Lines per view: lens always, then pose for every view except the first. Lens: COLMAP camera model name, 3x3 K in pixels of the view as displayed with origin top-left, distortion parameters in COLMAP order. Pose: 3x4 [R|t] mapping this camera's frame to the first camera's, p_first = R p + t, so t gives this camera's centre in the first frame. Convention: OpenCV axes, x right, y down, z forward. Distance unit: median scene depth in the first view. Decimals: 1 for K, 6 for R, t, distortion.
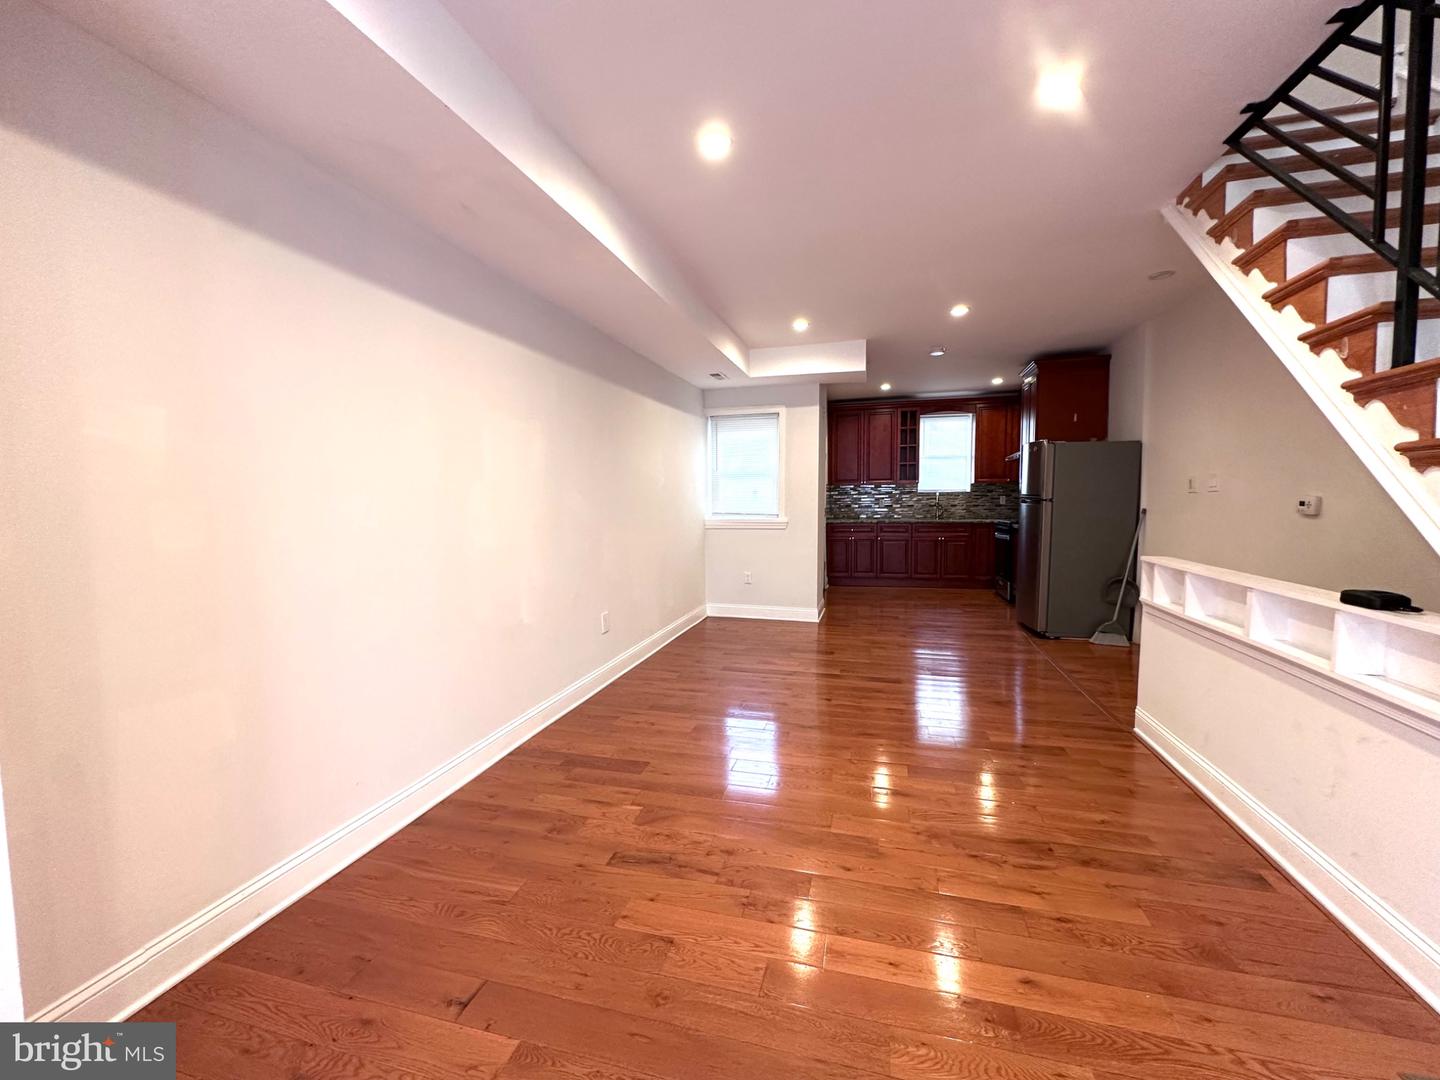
lens RADIAL K [[573.0, 0, 723.0], [0, 573.0, 540.2], [0, 0, 1]] dist [-0.000709, 0.000471]
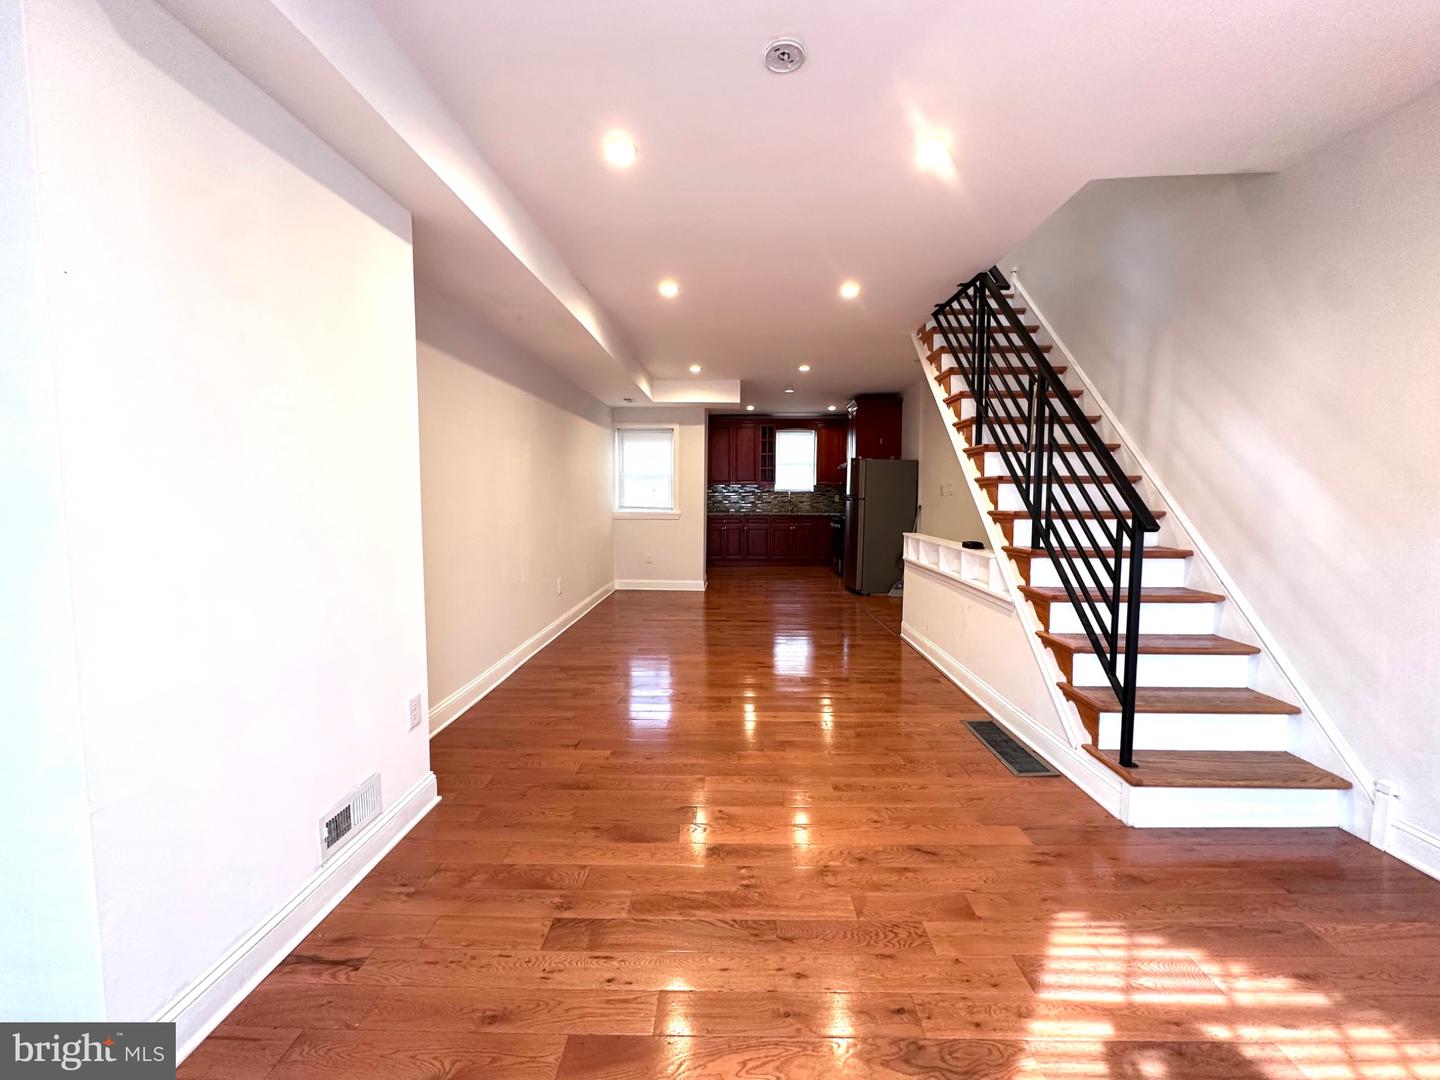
lens RADIAL K [[573.0, 0, 723.0], [0, 573.0, 540.2], [0, 0, 1]] dist [-0.000709, 0.000471]
pose [[0.969962, -0.007489, 0.243141, -0.110174], [0.005505, 0.999946, 0.008840, 0.016972], [-0.243194, -0.007236, 0.969951, -0.278718]]
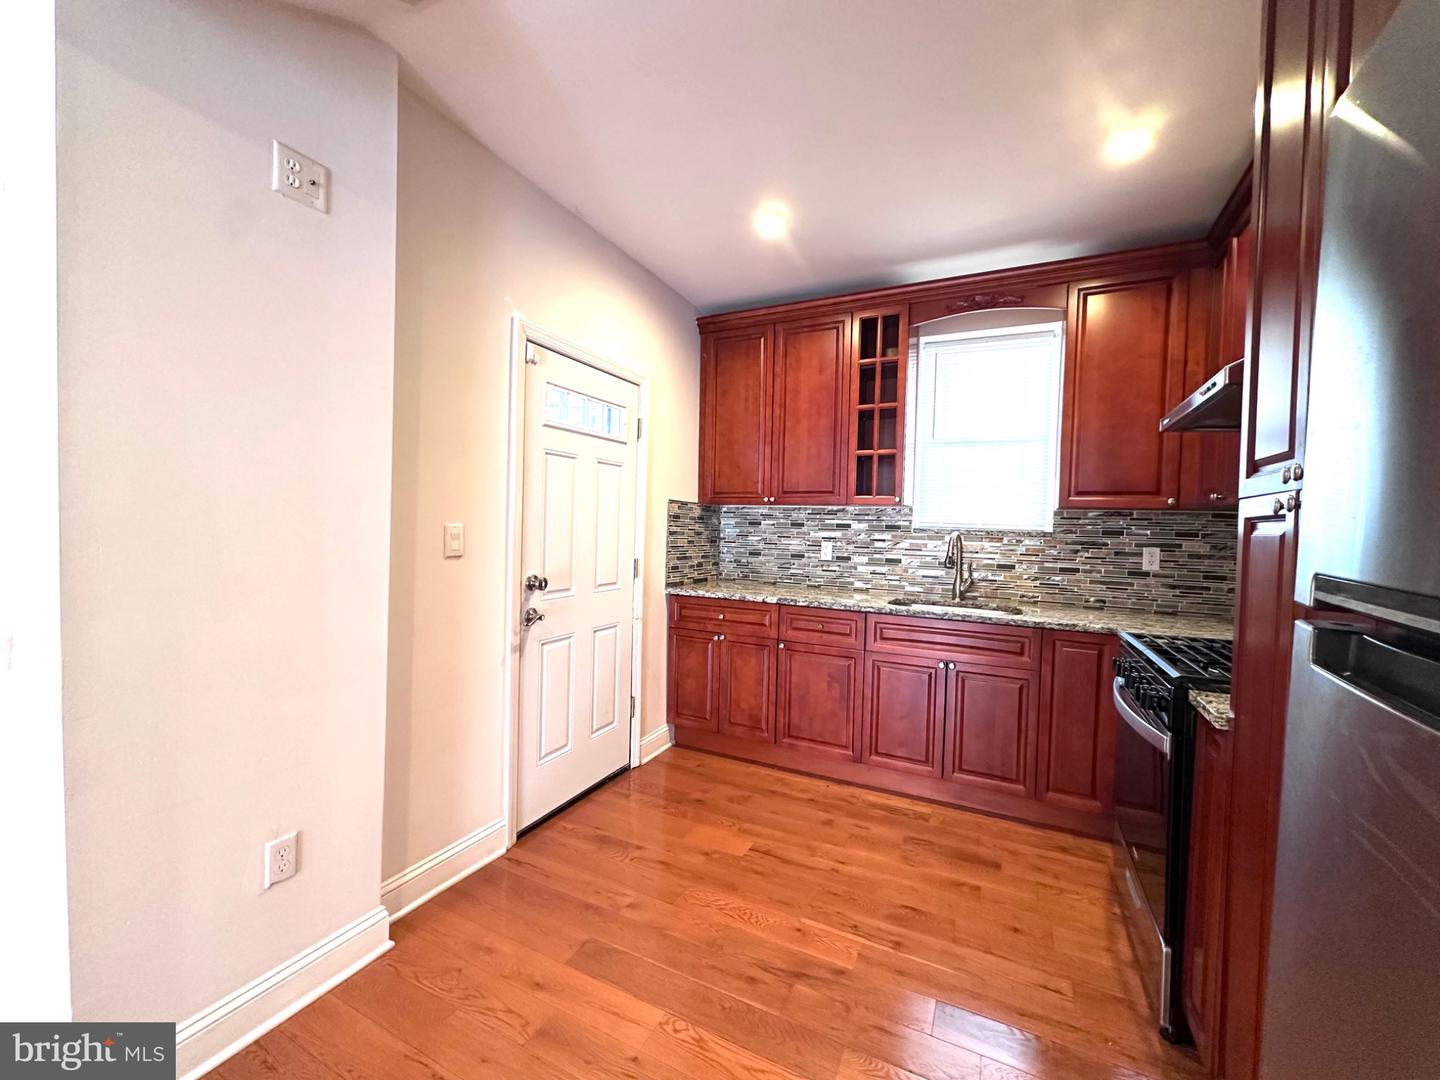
lens RADIAL K [[573.0, 0, 723.0], [0, 573.0, 540.2], [0, 0, 1]] dist [-0.000709, 0.000471]
pose [[0.980026, 0.039640, -0.194877, 0.423582], [-0.048538, 0.997976, -0.041096, -0.077081], [0.192853, 0.049734, 0.979966, 0.857170]]
